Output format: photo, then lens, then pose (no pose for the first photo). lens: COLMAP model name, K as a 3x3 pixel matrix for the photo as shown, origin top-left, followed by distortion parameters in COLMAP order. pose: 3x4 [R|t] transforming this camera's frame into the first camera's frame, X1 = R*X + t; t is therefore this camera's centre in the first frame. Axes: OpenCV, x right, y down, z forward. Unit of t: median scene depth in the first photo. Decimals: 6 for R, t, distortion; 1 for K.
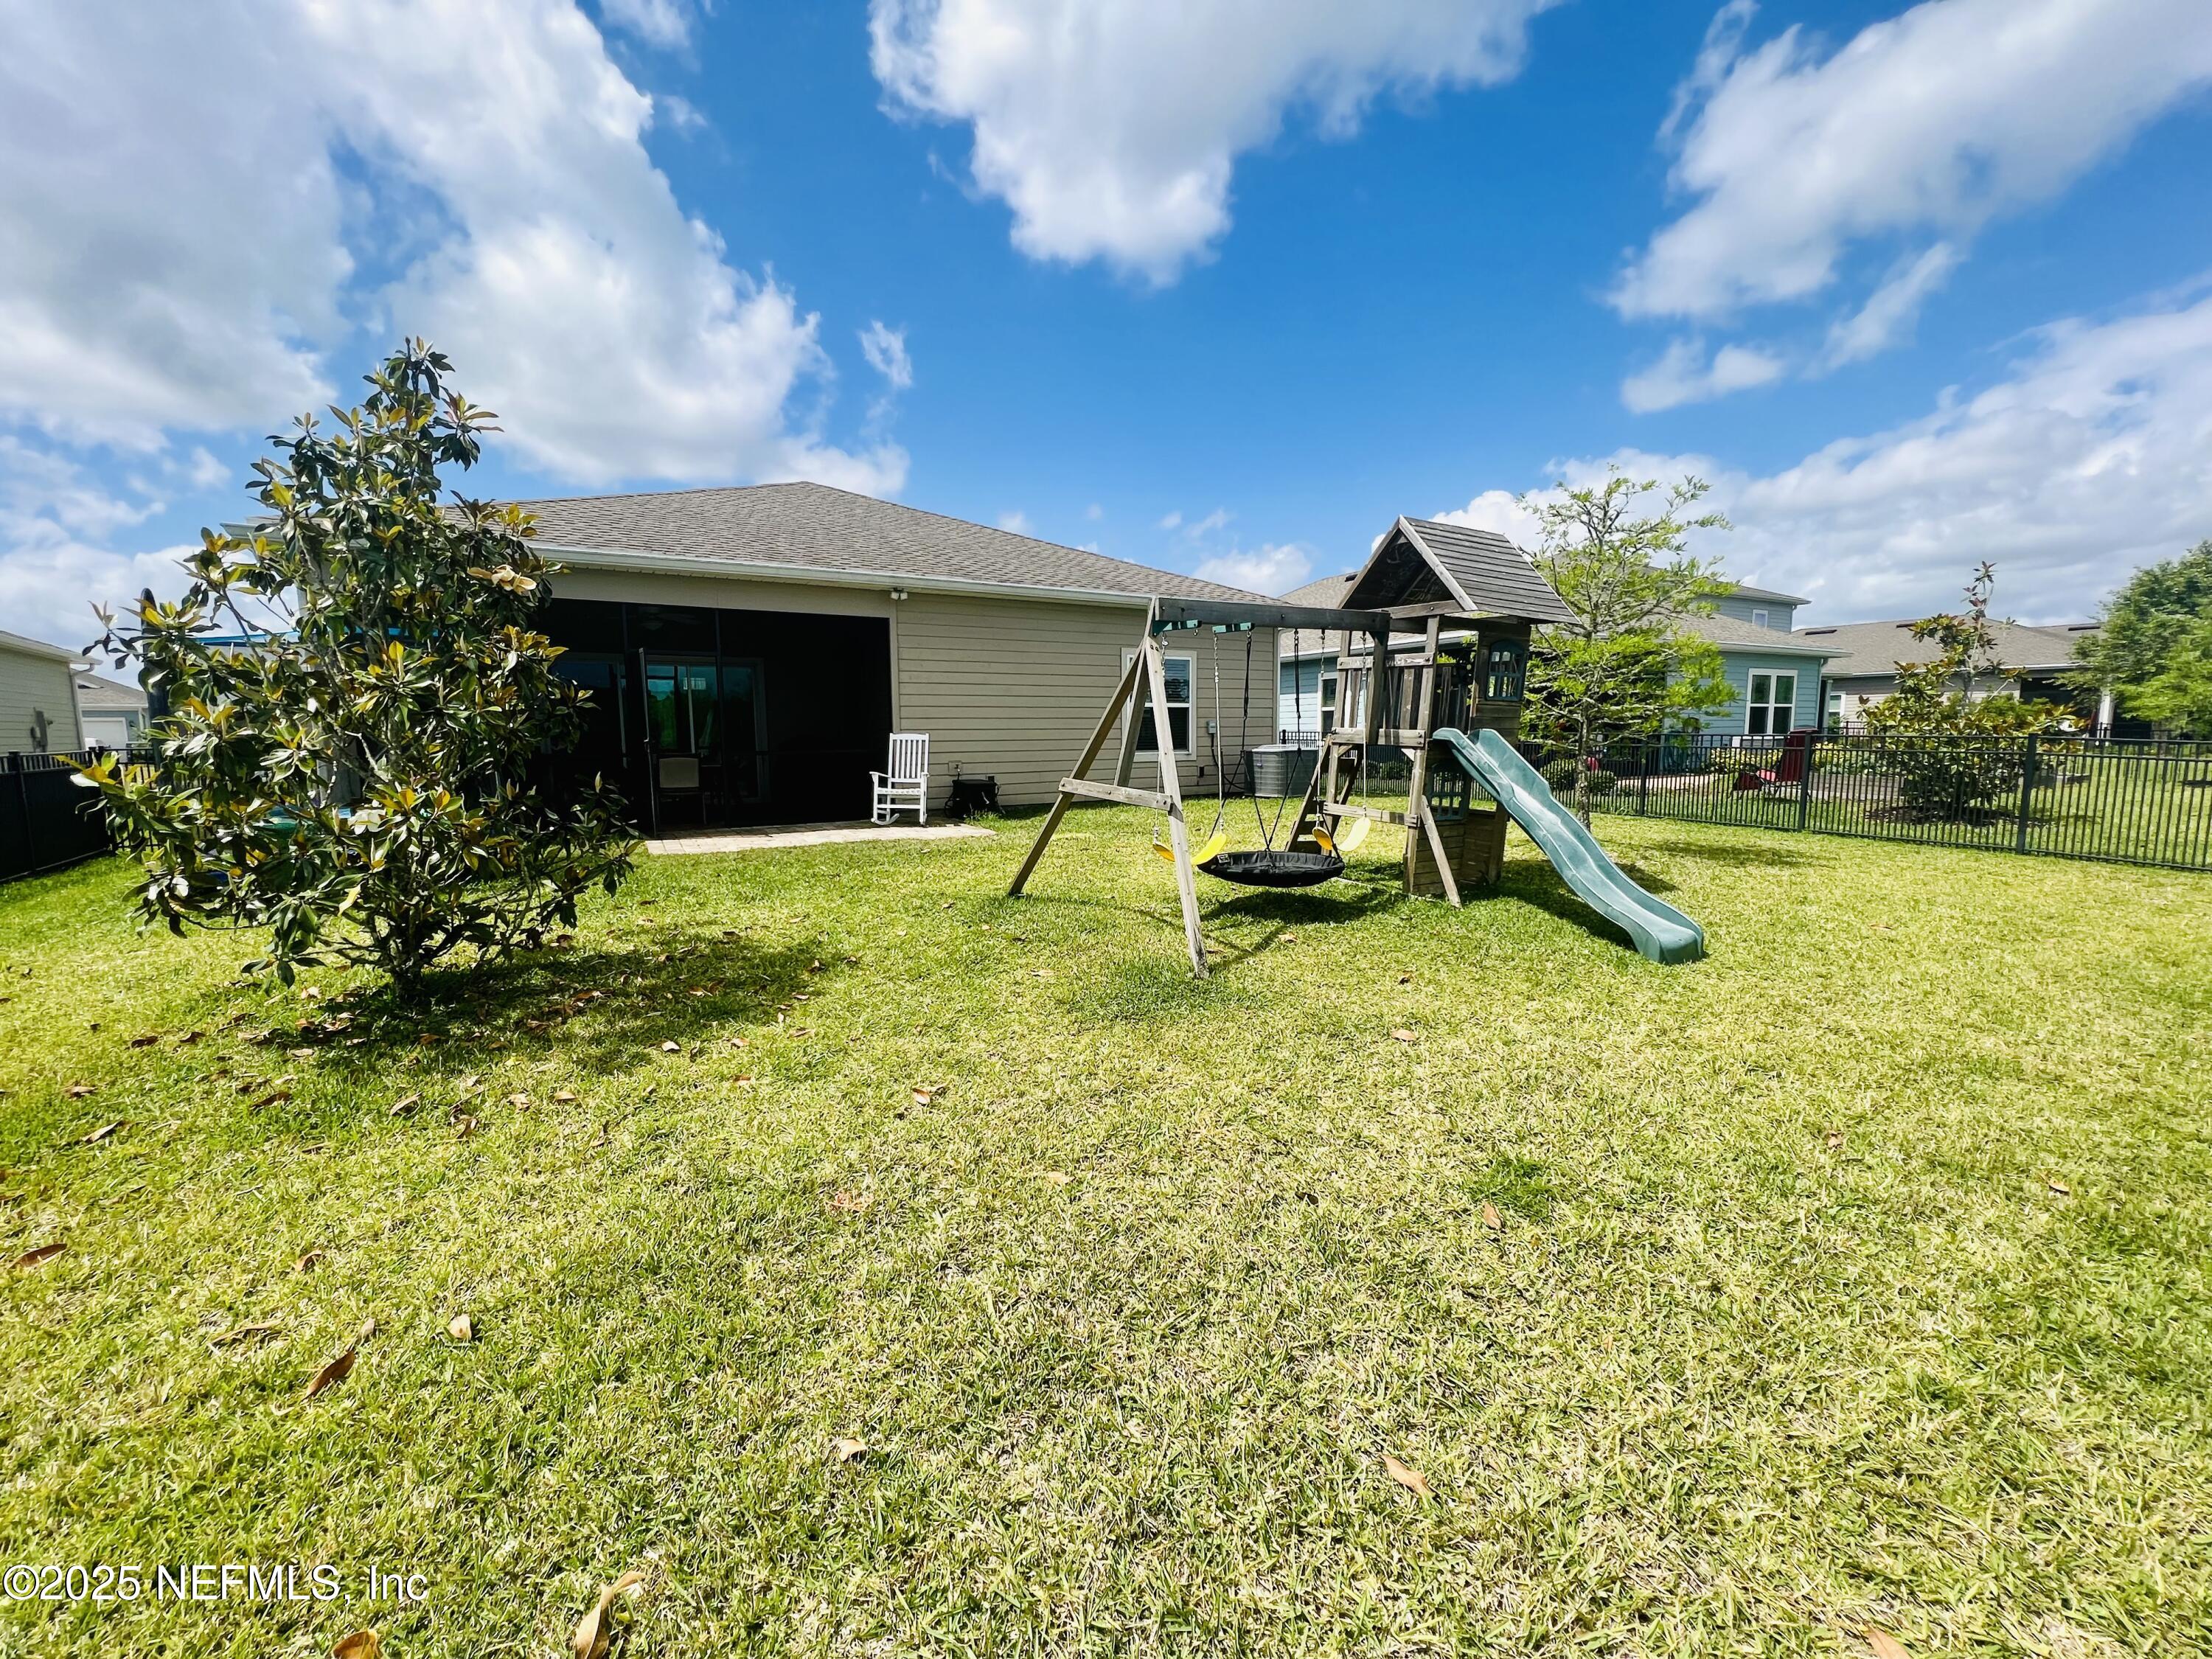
lens RADIAL K [[889.5, 0, 1103.1], [0, 889.5, 830.8], [0, 0, 1]] dist [-0.001514, 0.000423]
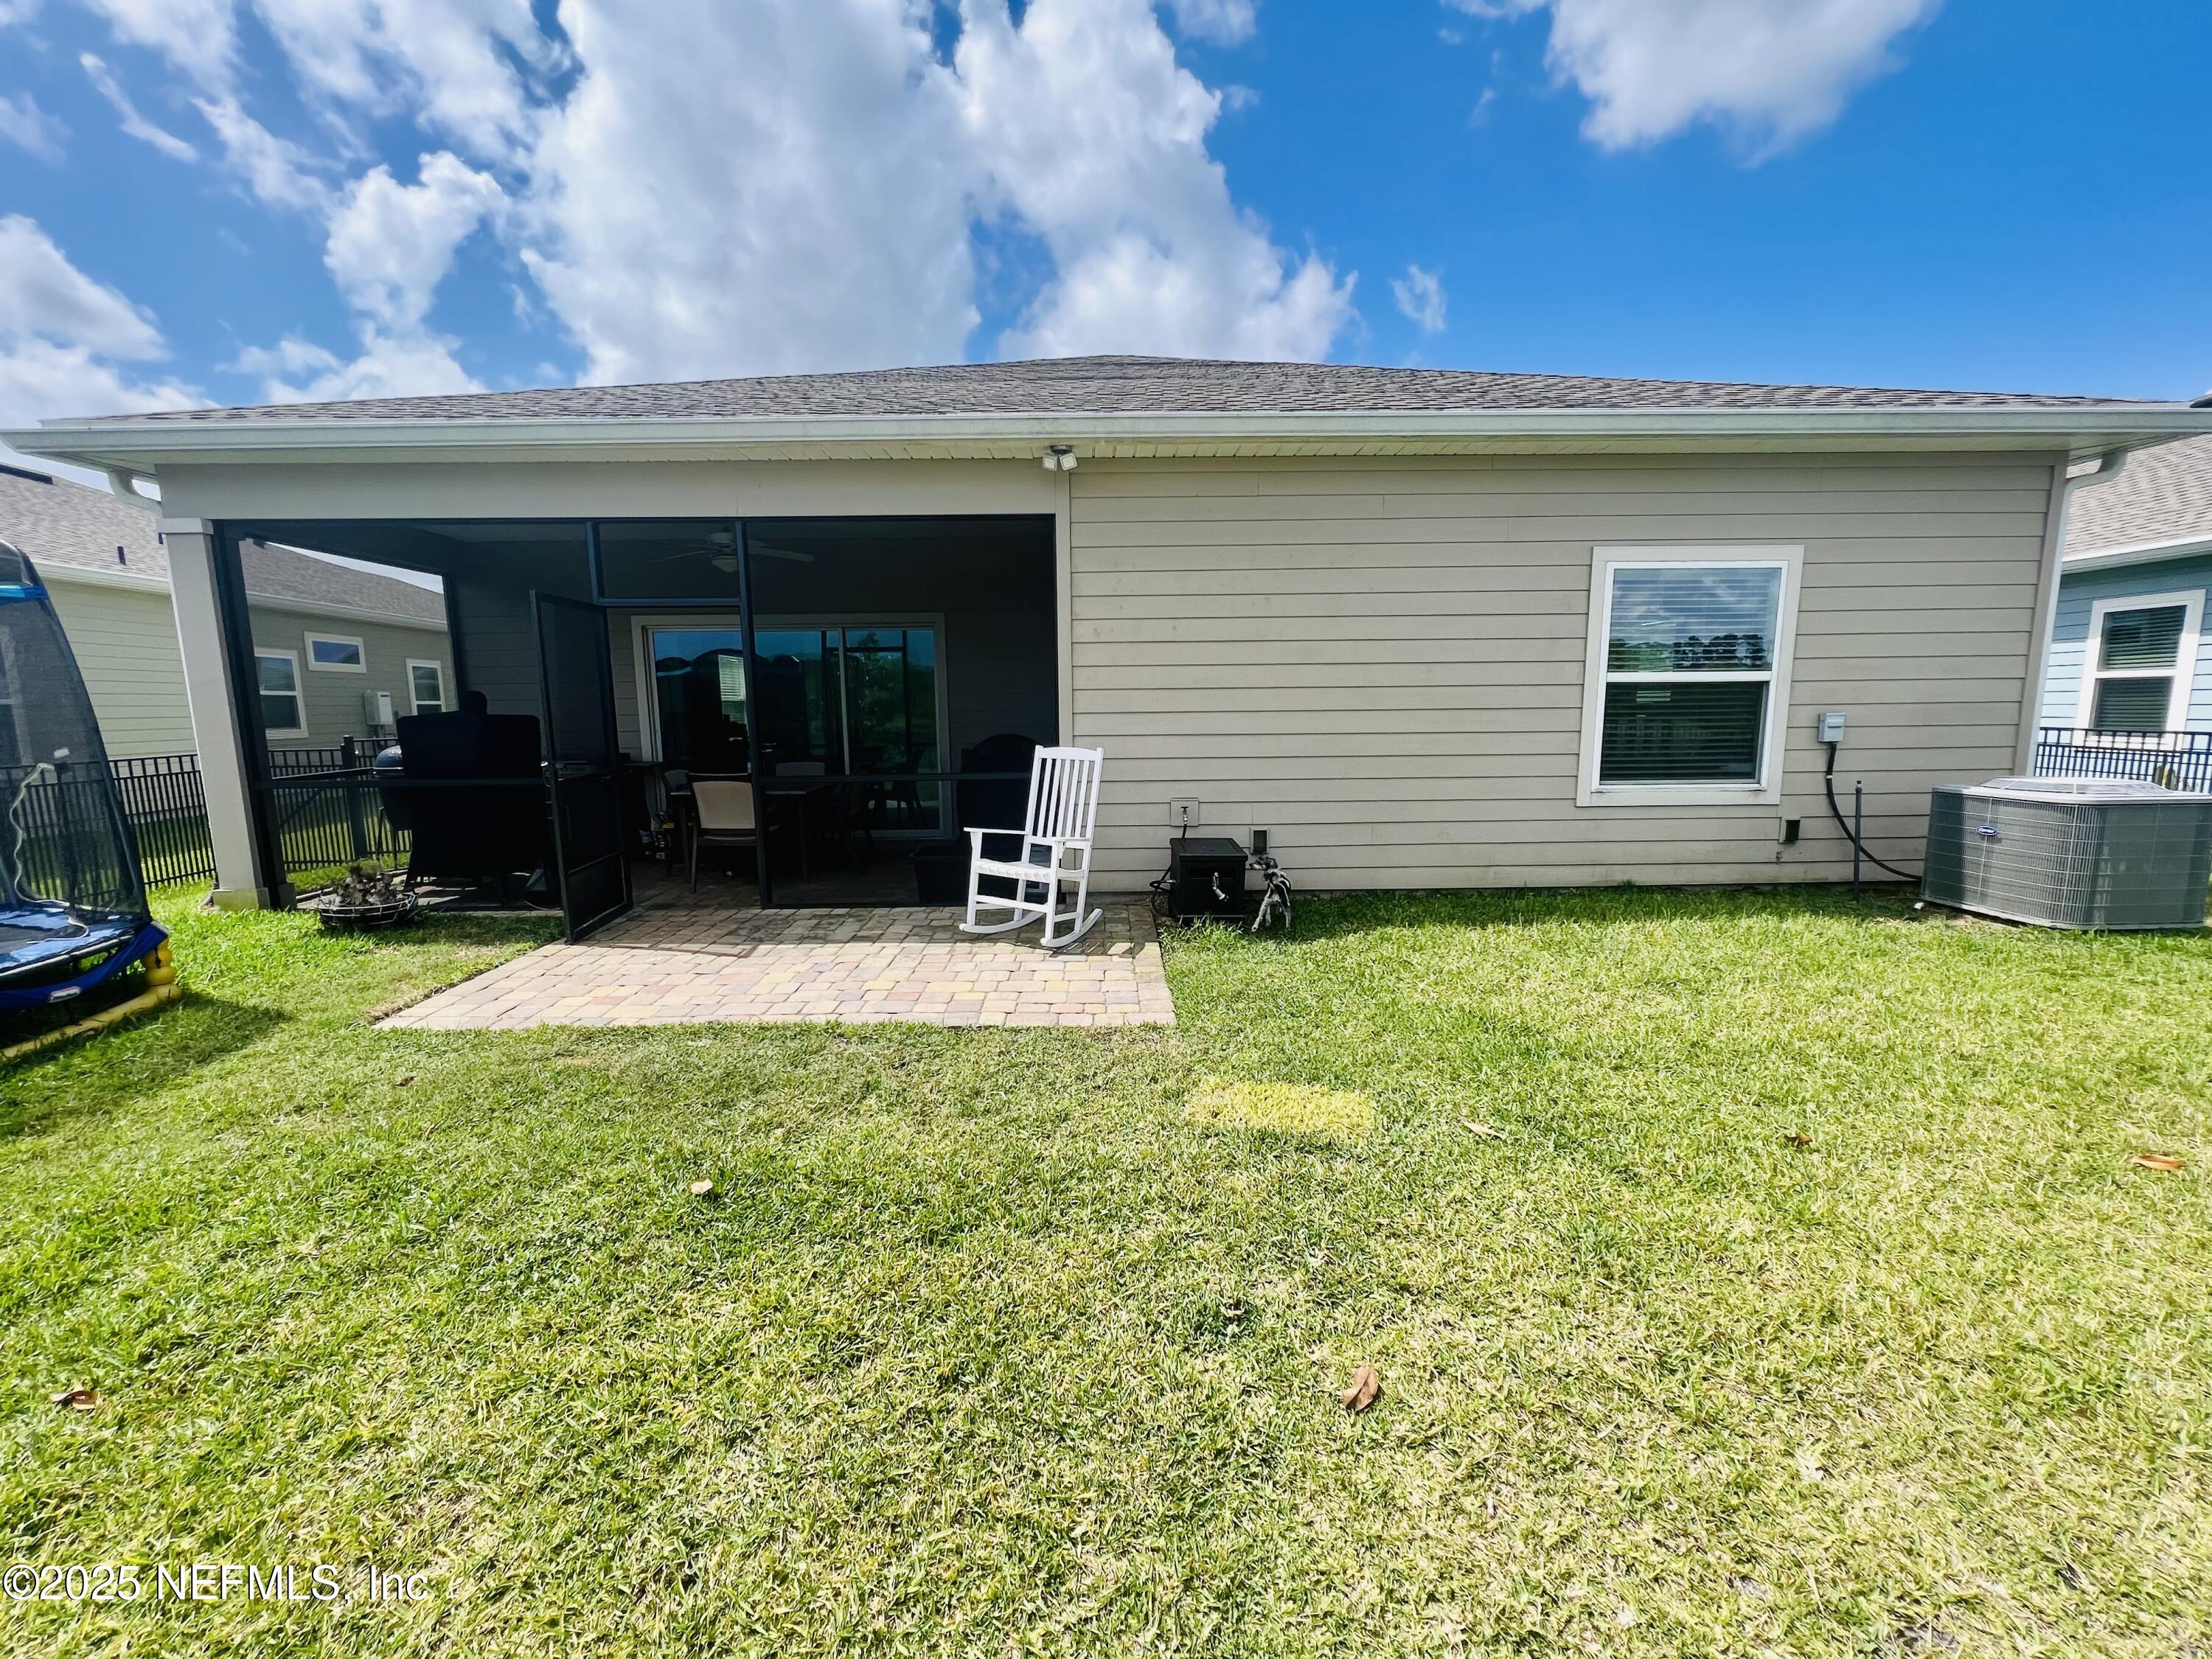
lens RADIAL K [[900.4, 0, 1144.5], [0, 900.4, 835.8], [0, 0, 1]] dist [0.018384, 0.000089]
pose [[0.872764, 0.070162, -0.483073, 0.060899], [-0.053259, 0.997395, 0.048639, -0.084108], [0.485228, -0.016723, 0.874228, 0.566247]]
